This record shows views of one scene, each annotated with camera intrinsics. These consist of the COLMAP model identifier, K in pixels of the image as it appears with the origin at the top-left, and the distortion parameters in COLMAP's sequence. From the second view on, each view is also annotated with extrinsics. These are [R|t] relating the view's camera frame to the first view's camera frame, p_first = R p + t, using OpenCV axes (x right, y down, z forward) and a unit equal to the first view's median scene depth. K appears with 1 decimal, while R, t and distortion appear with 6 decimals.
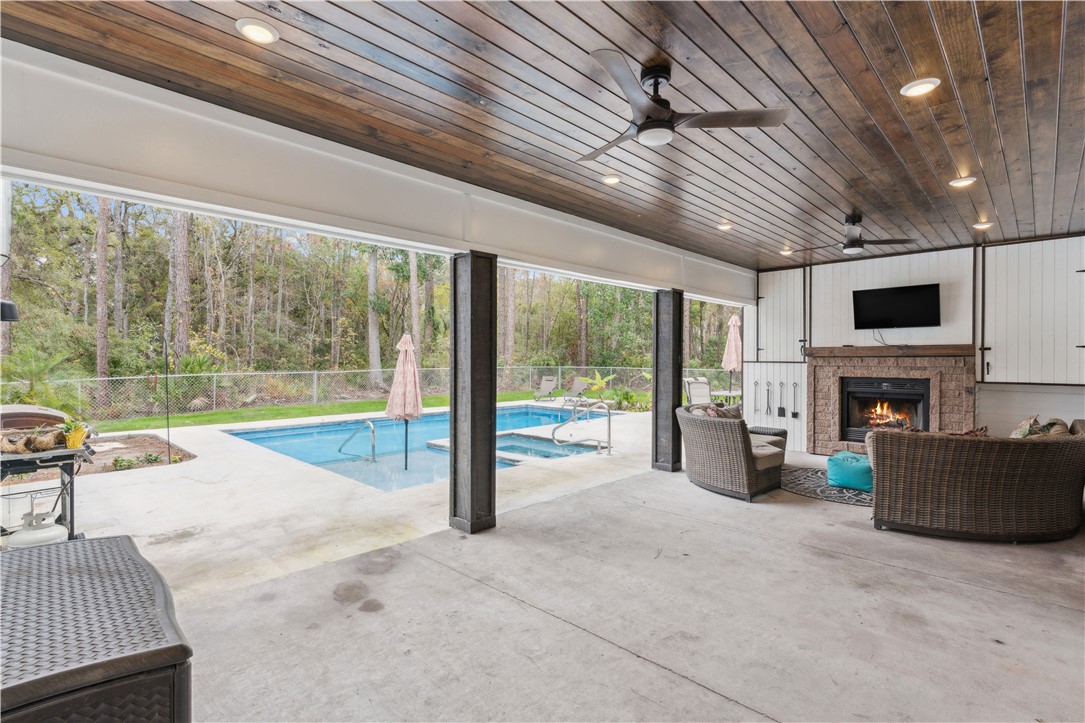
lens RADIAL K [[517.4, 0, 535.5], [0, 517.4, 362.9], [0, 0, 1]] dist [0.002407, -0.000002]
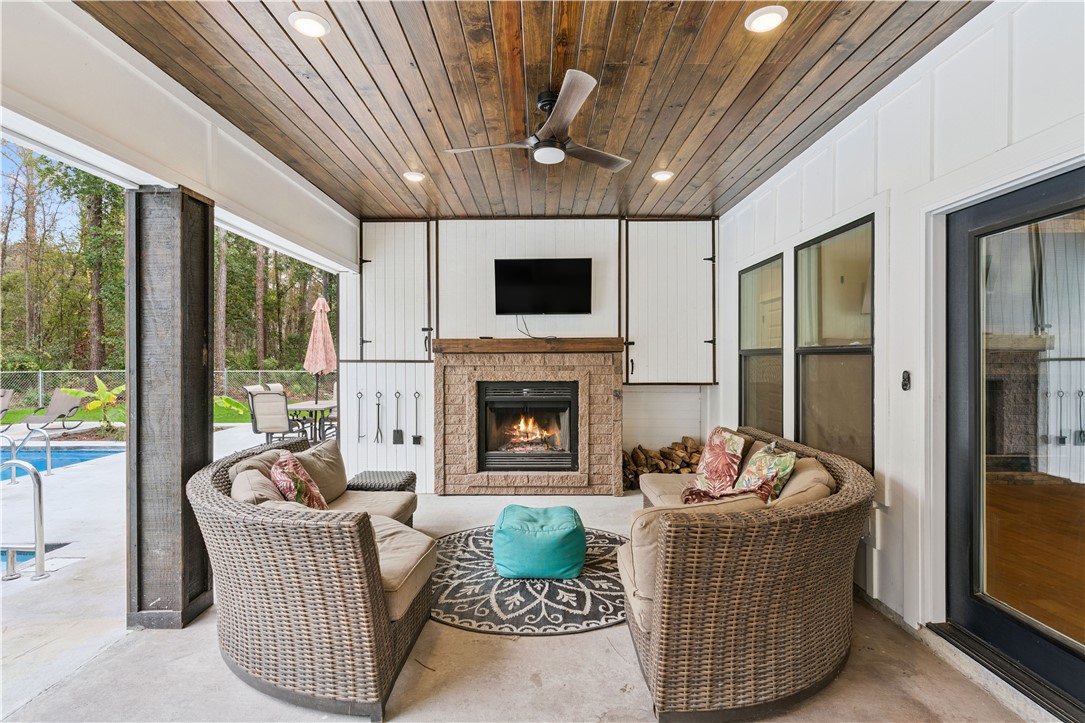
lens RADIAL K [[517.4, 0, 533.3], [0, 517.4, 360.1], [0, 0, 1]] dist [0.002407, -0.000002]
pose [[0.723184, -0.005807, 0.690631, 0.162544], [0.008899, 0.999960, -0.000910, -0.000836], [-0.690599, 0.006804, 0.723206, 0.452003]]
